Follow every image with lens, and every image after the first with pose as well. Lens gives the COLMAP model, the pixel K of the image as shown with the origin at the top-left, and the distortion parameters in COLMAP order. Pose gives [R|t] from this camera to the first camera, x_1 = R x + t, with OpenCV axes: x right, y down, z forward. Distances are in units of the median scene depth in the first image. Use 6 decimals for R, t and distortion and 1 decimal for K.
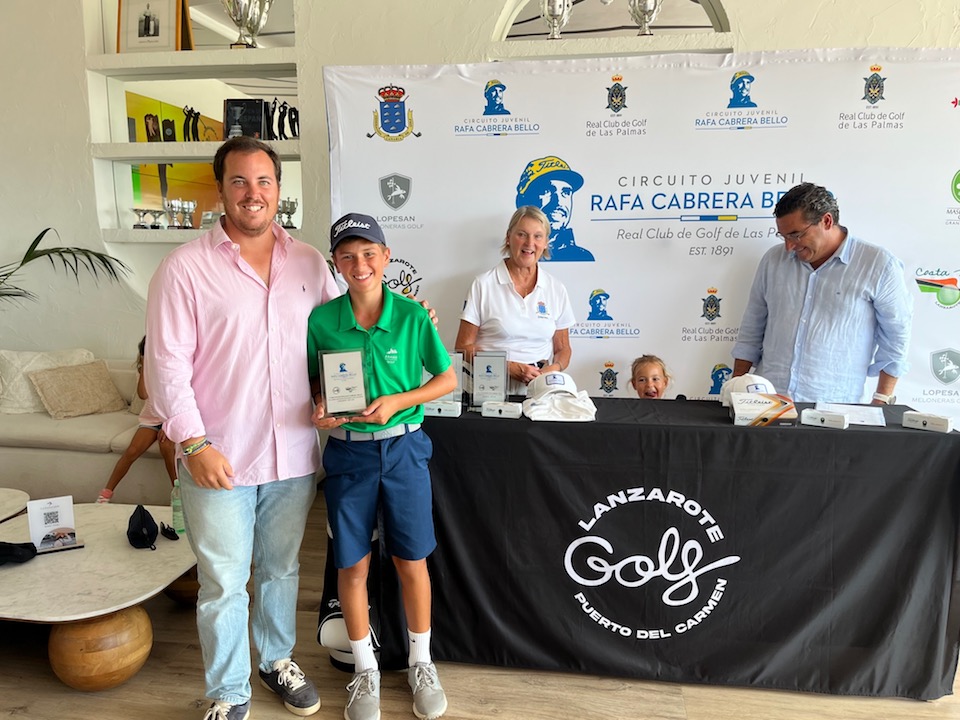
lens RADIAL K [[747.9, 0, 489.3], [0, 747.9, 367.0], [0, 0, 1]] dist [0.064111, -0.099741]
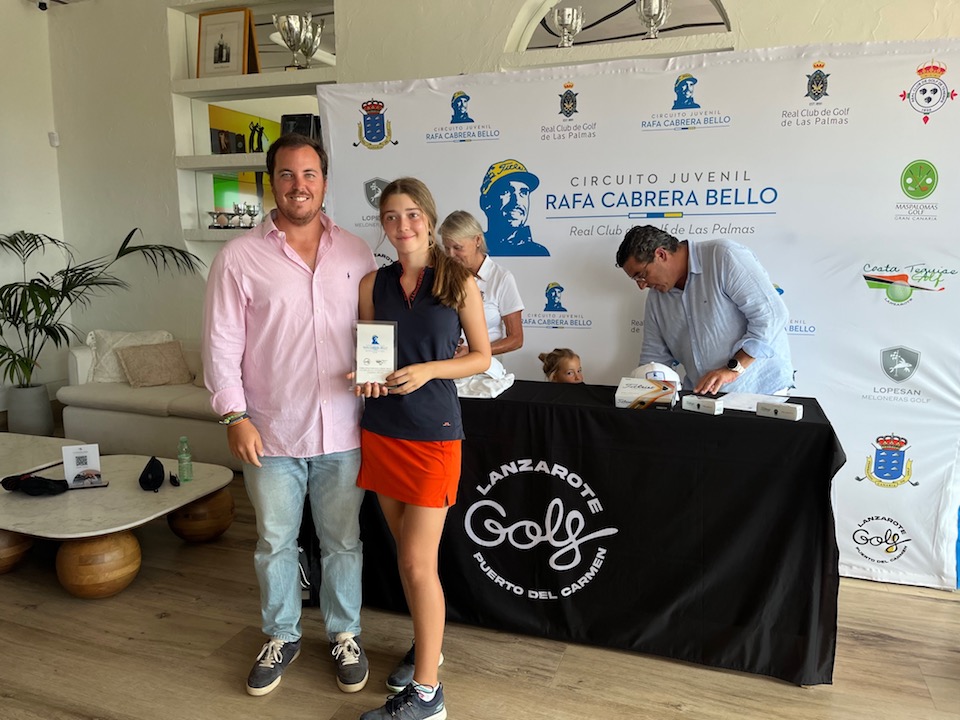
lens RADIAL K [[735.5, 0, 472.0], [0, 735.5, 365.3], [0, 0, 1]] dist [0.075022, -0.119886]
pose [[0.978844, 0.033501, -0.201848, 0.257157], [-0.033798, 0.999427, 0.001978, 0.017195], [0.201798, 0.004886, 0.979415, -0.058981]]
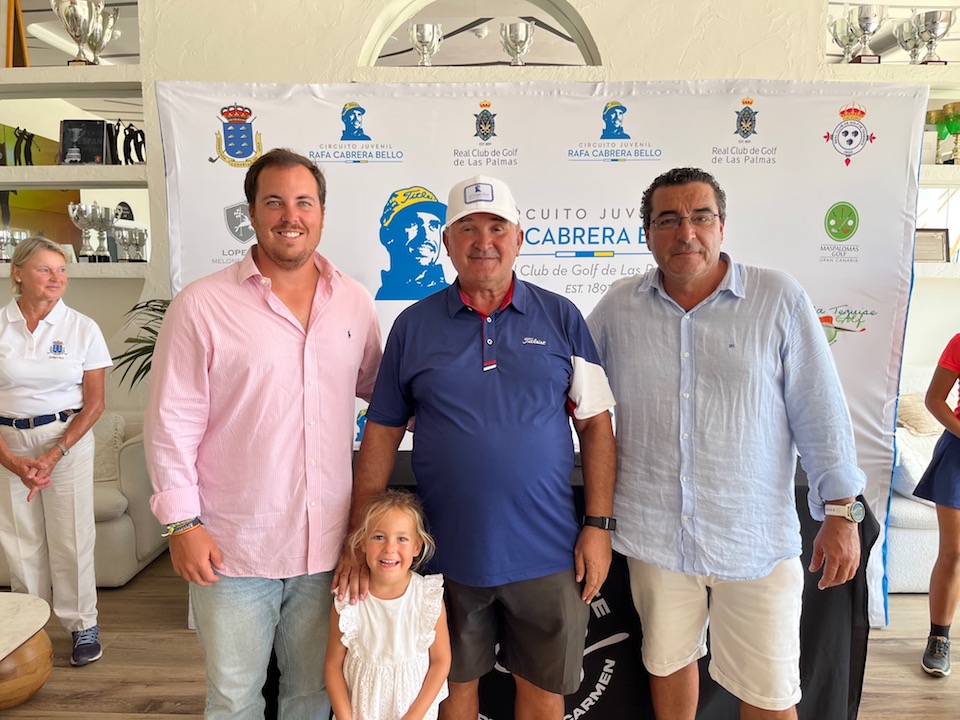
lens RADIAL K [[736.3, 0, 477.6], [0, 736.3, 365.0], [0, 0, 1]] dist [0.074644, -0.121105]
pose [[0.991699, -0.015466, 0.127651, 0.037525], [0.020792, 0.998964, -0.040491, -0.024100], [-0.126893, 0.042809, 0.990992, 0.103692]]
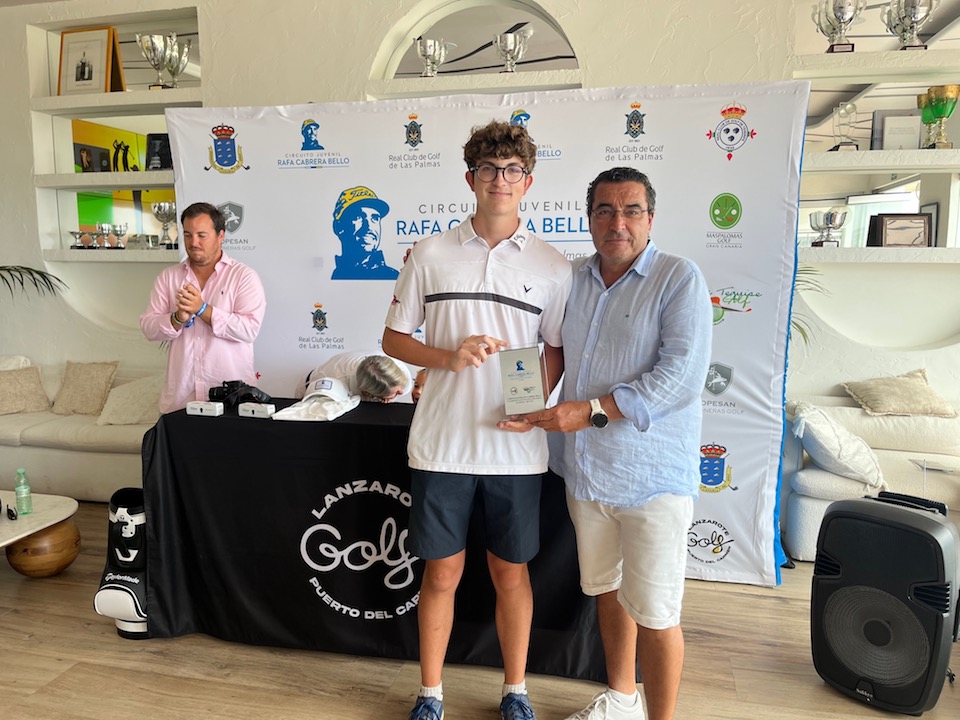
lens RADIAL K [[736.9, 0, 484.6], [0, 736.9, 359.4], [0, 0, 1]] dist [0.086199, -0.136186]
pose [[0.996780, 0.011580, -0.079347, 0.360953], [-0.013981, 0.999459, -0.029763, 0.007351], [0.078959, 0.030776, 0.996403, -0.077943]]
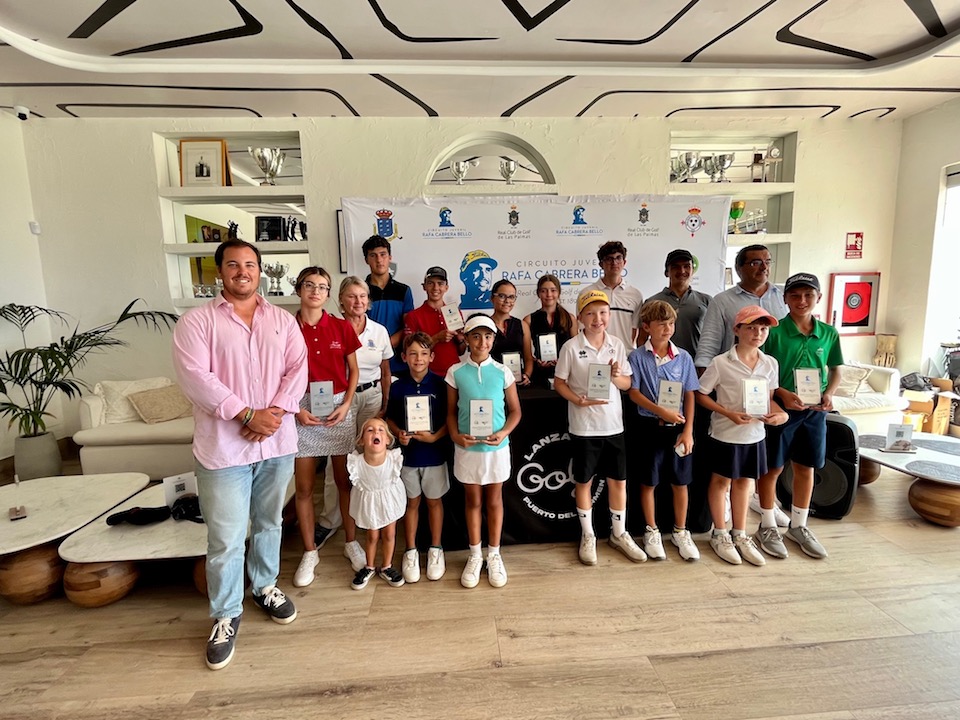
lens RADIAL K [[439.3, 0, 477.0], [0, 439.3, 355.1], [0, 0, 1]] dist [-0.006659, -0.000306]
pose [[0.977471, -0.051428, 0.204711, -0.146452], [0.059404, 0.997688, -0.033006, -0.001761], [-0.202540, 0.044423, 0.978266, 0.006666]]
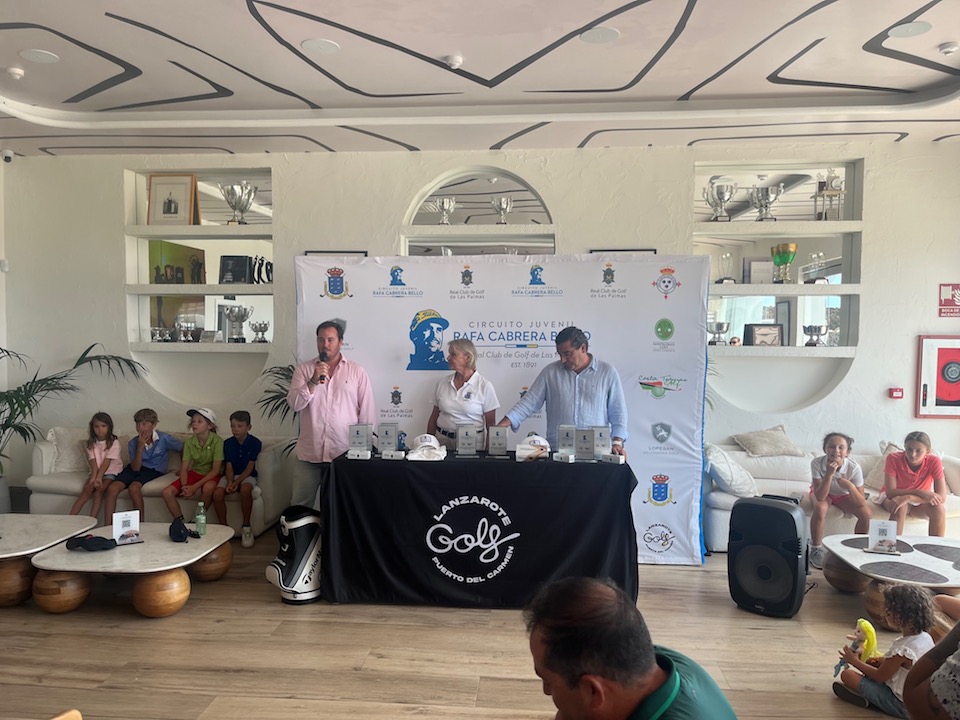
lens RADIAL K [[735.5, 0, 472.0], [0, 735.5, 365.3], [0, 0, 1]] dist [0.075022, -0.119886]
pose [[0.998632, 0.002138, 0.052237, 0.091811], [0.003945, 0.993232, -0.116080, 0.039435], [-0.052132, 0.116127, 0.991865, -0.650005]]
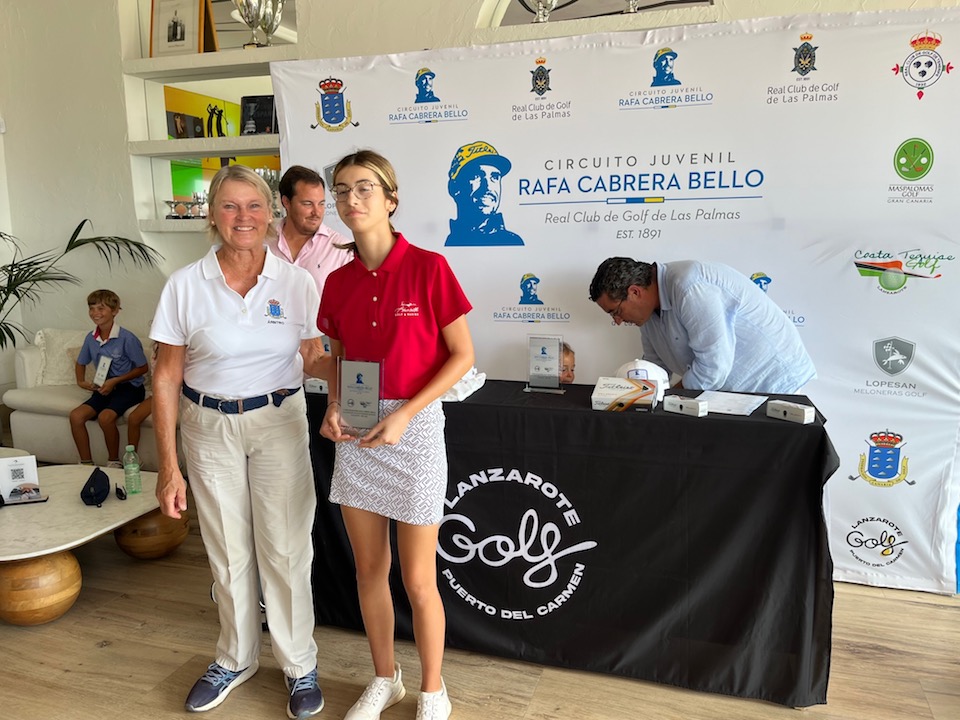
lens RADIAL K [[750.0, 0, 482.9], [0, 750.0, 362.8], [0, 0, 1]] dist [0.070736, -0.113240]
pose [[0.984819, 0.020596, -0.172355, 0.270382], [-0.018966, 0.999759, 0.011100, 0.005740], [0.172542, -0.007662, 0.984972, -0.000491]]
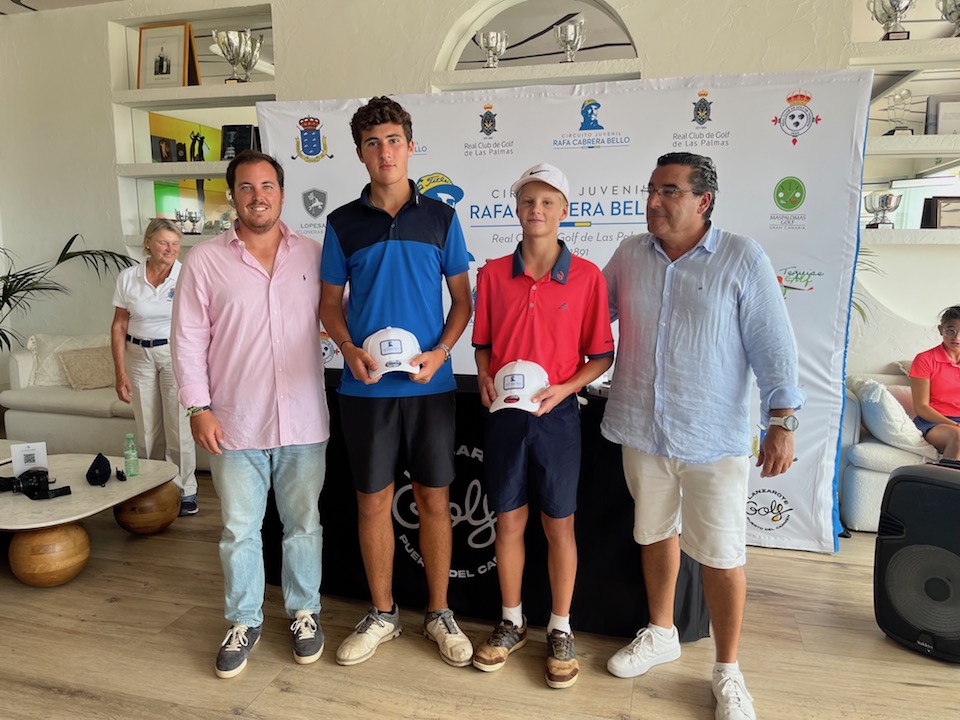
lens RADIAL K [[735.3, 0, 476.4], [0, 735.3, 355.6], [0, 0, 1]] dist [0.072888, -0.118972]
pose [[0.991864, 0.016795, -0.126189, 0.300025], [-0.018960, 0.999693, -0.015975, 0.026527], [0.125882, 0.018237, 0.991878, -0.149784]]
